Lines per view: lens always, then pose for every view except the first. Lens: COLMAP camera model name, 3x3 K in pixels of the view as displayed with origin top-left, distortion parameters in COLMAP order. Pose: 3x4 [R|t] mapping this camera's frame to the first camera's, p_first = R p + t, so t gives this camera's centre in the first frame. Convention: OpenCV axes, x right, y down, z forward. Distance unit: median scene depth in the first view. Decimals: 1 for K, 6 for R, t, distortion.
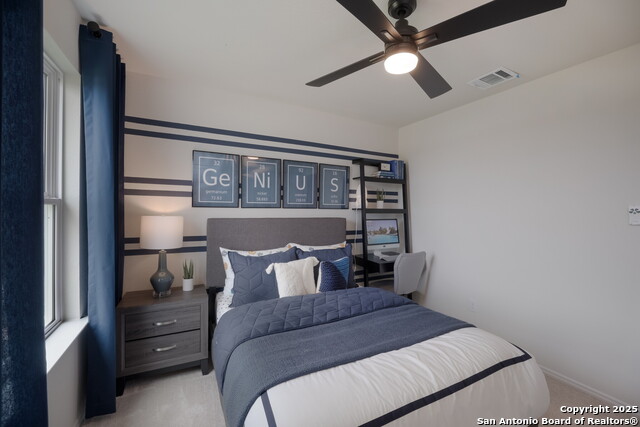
lens RADIAL K [[256.4, 0, 318.1], [0, 256.4, 210.6], [0, 0, 1]] dist [-0.029397, 0.000890]
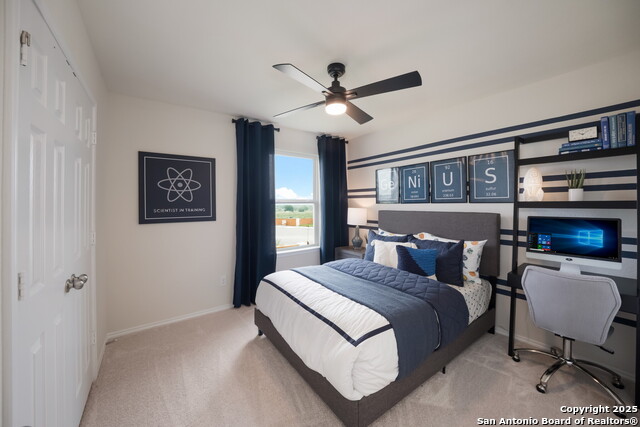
lens RADIAL K [[243.0, 0, 323.5], [0, 243.0, 208.4], [0, 0, 1]] dist [-0.019483, -0.000779]
pose [[0.143553, 0.002297, -0.989640, 0.894162], [-0.002739, 0.999994, 0.001924, 0.013544], [0.989639, 0.002434, 0.143558, 0.359596]]
